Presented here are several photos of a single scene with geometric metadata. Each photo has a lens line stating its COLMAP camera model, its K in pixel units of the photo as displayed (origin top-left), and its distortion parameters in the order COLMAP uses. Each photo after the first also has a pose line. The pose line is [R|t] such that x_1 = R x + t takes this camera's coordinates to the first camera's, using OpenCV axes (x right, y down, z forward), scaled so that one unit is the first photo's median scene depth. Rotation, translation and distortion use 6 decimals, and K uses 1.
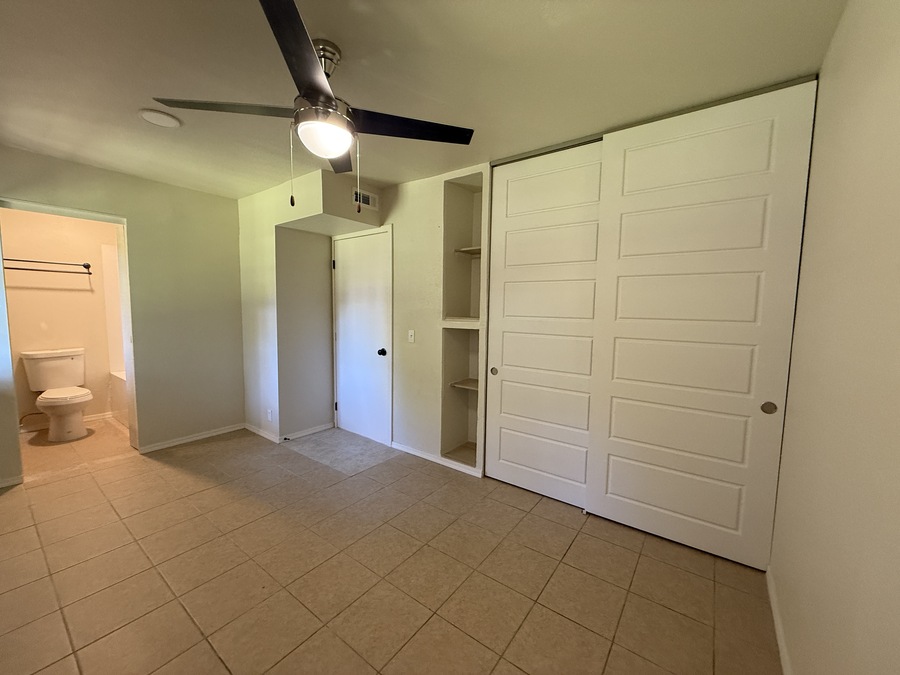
lens RADIAL K [[359.3, 0, 449.6], [0, 359.3, 340.8], [0, 0, 1]] dist [-0.000235, 0.000064]
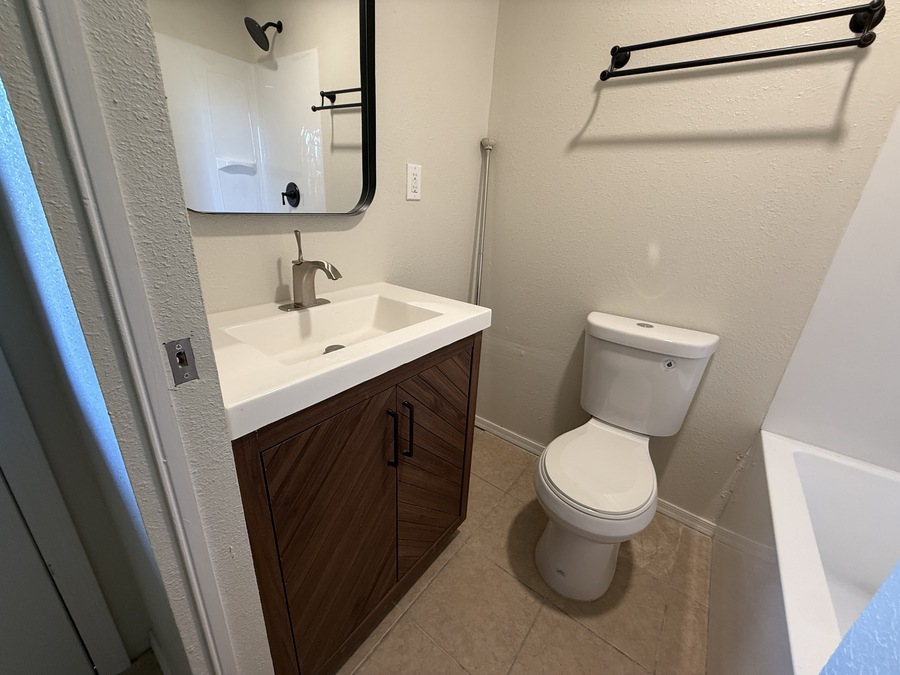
lens RADIAL K [[359.3, 0, 452.7], [0, 359.3, 328.3], [0, 0, 1]] dist [-0.000235, 0.000064]
pose [[-0.010560, 0.344675, -0.938663, -2.034084], [-0.143407, 0.928489, 0.342553, -0.183814], [0.989607, 0.138228, 0.039625, 2.129147]]
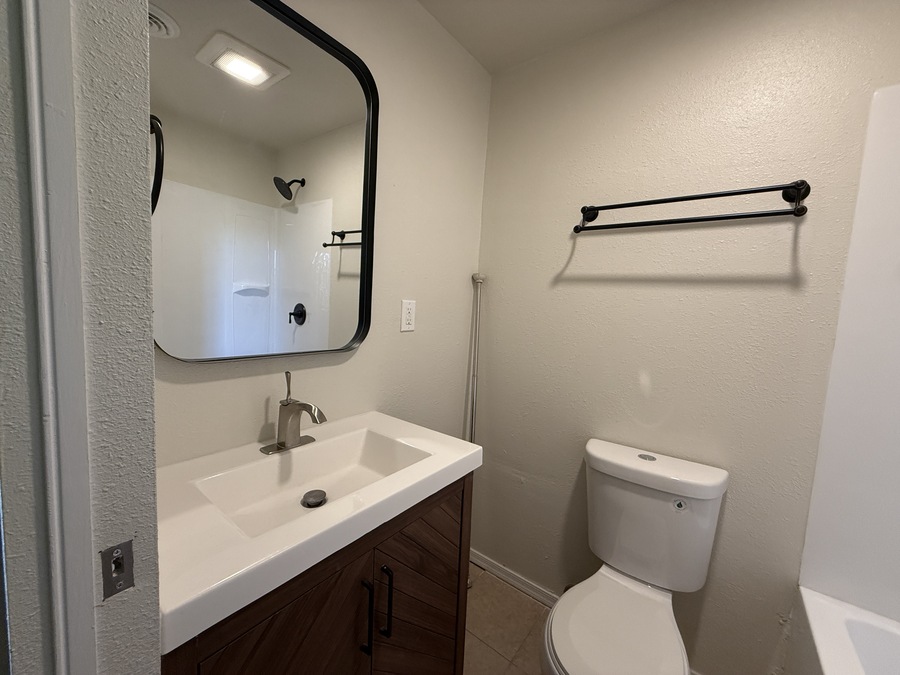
lens RADIAL K [[359.3, 0, 449.3], [0, 359.3, 337.9], [0, 0, 1]] dist [-0.000235, 0.000064]
pose [[-0.019080, 0.080623, -0.996562, -2.051475], [-0.138343, 0.986943, 0.082493, -0.242834], [0.990201, 0.139442, -0.007678, 2.143592]]
